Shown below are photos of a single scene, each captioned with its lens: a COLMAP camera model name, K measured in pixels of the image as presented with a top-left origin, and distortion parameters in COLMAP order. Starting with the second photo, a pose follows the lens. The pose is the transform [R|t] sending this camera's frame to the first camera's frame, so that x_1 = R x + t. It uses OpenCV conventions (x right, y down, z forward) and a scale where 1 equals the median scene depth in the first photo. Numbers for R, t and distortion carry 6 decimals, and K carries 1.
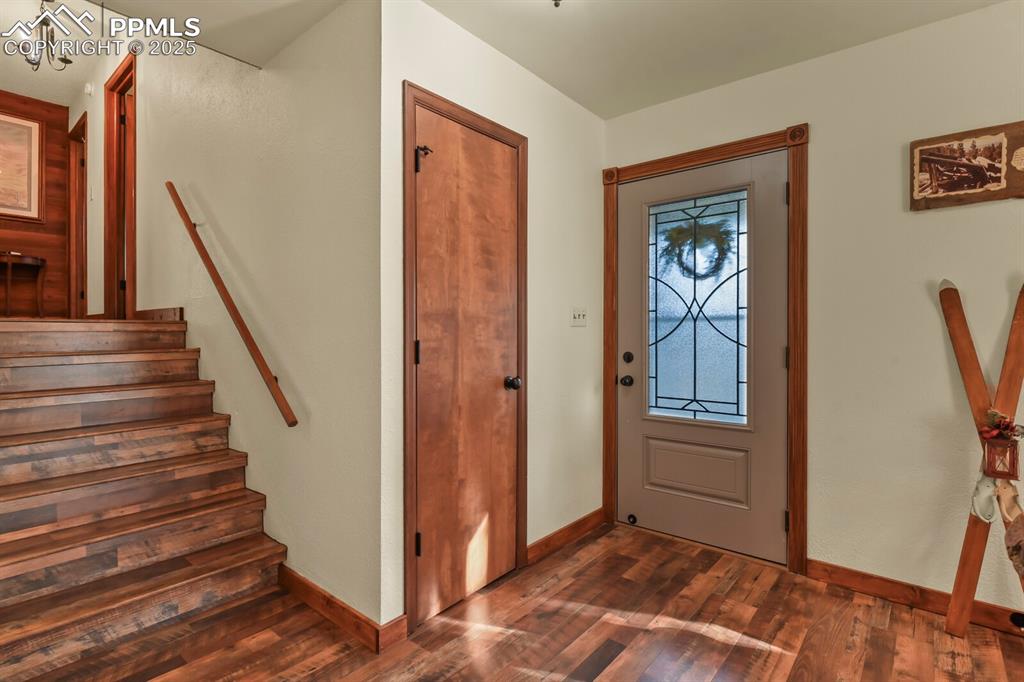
lens RADIAL K [[501.1, 0, 512.1], [0, 501.1, 335.0], [0, 0, 1]] dist [-0.002843, -0.005388]
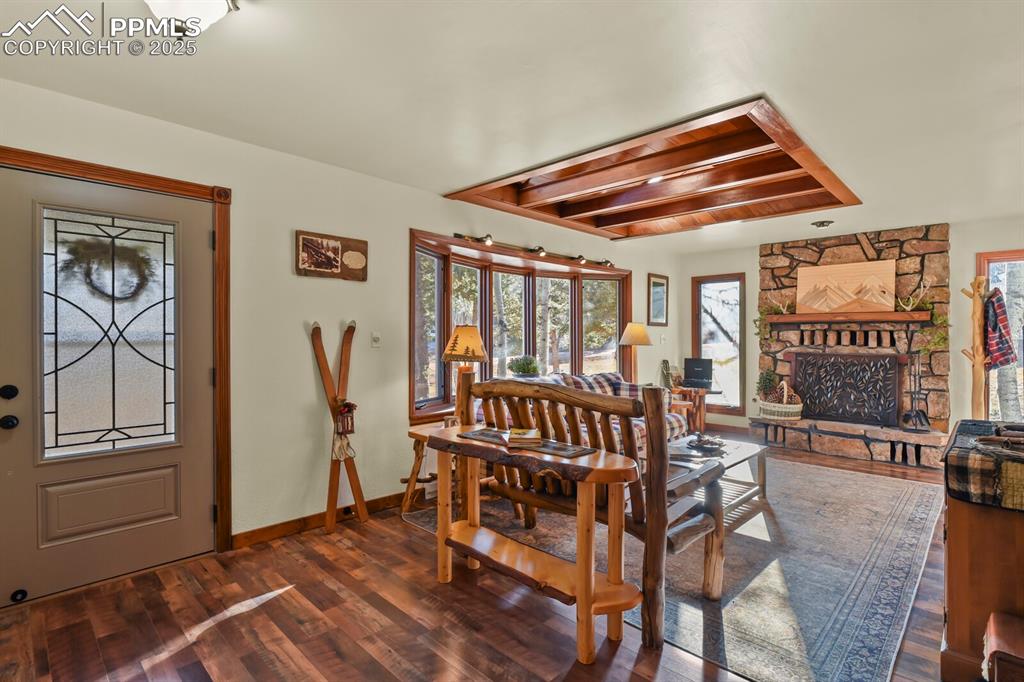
lens RADIAL K [[501.1, 0, 512.2], [0, 501.1, 338.1], [0, 0, 1]] dist [-0.002843, -0.005388]
pose [[0.068515, 0.000850, 0.997650, -0.562426], [0.003910, 0.999992, -0.001121, -0.041028], [-0.997642, 0.003977, 0.068511, 0.191061]]
